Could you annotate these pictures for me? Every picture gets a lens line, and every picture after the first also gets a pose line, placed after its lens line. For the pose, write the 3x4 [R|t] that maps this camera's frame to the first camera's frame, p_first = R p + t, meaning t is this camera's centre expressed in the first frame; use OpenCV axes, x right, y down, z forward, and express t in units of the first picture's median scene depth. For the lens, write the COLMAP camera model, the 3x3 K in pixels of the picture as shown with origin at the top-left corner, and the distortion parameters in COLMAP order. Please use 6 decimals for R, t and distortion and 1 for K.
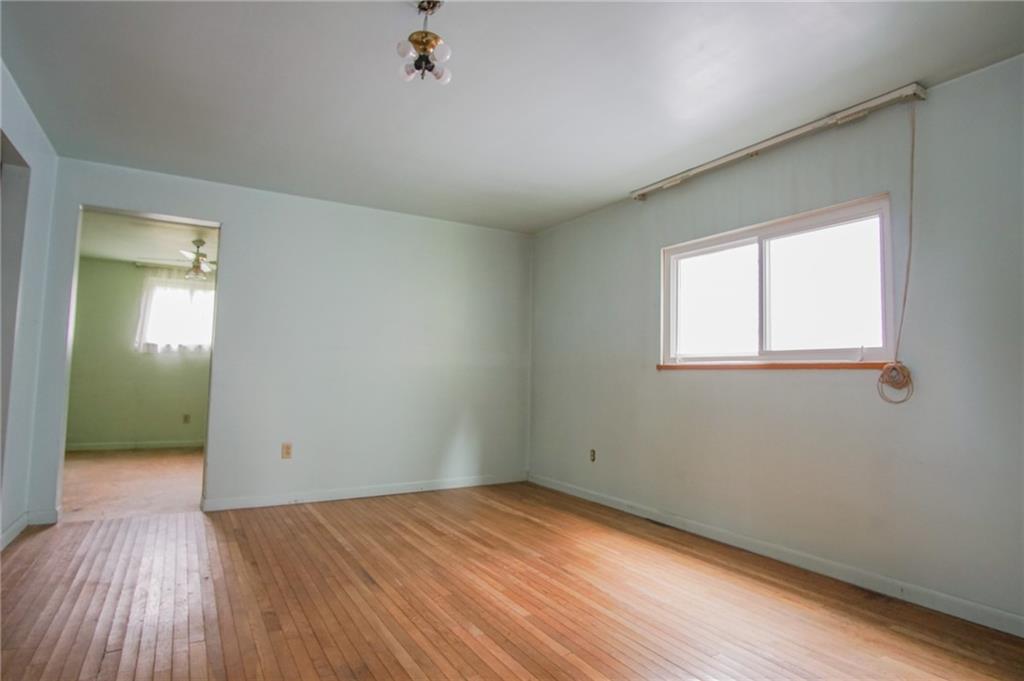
lens RADIAL K [[541.9, 0, 497.2], [0, 541.9, 332.6], [0, 0, 1]] dist [-0.038741, 0.011372]
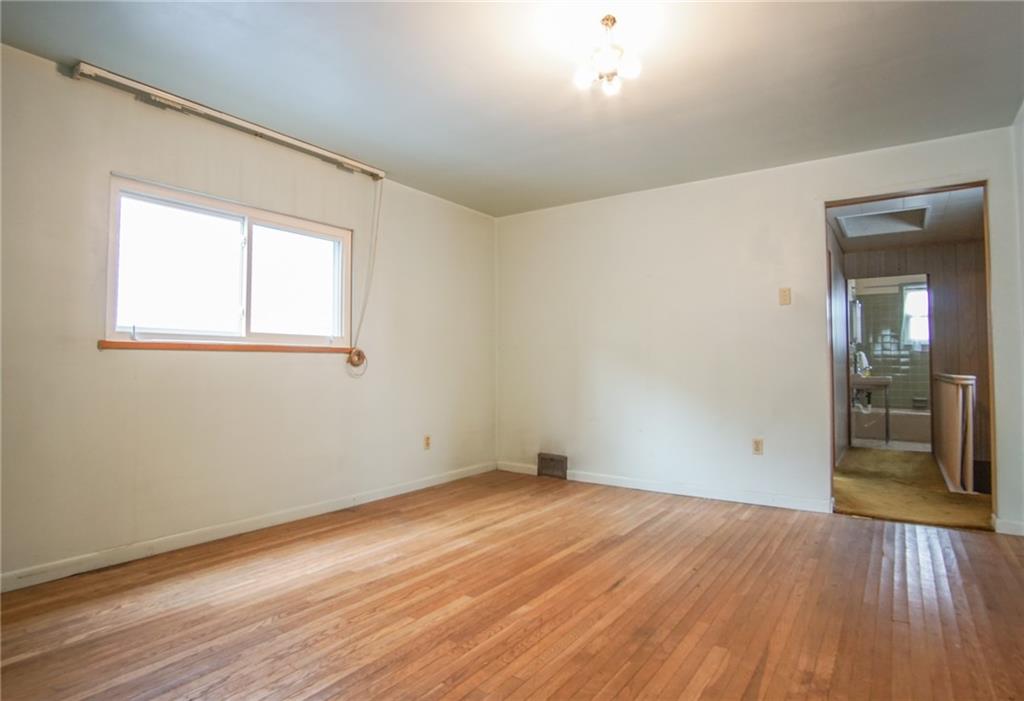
lens RADIAL K [[555.8, 0, 512.3], [0, 555.8, 337.2], [0, 0, 1]] dist [-0.053407, -0.000096]
pose [[-0.418561, 0.023745, 0.907878, -0.730637], [-0.077438, 0.995084, -0.061727, 0.077477], [-0.904881, -0.096141, -0.414665, 1.103489]]
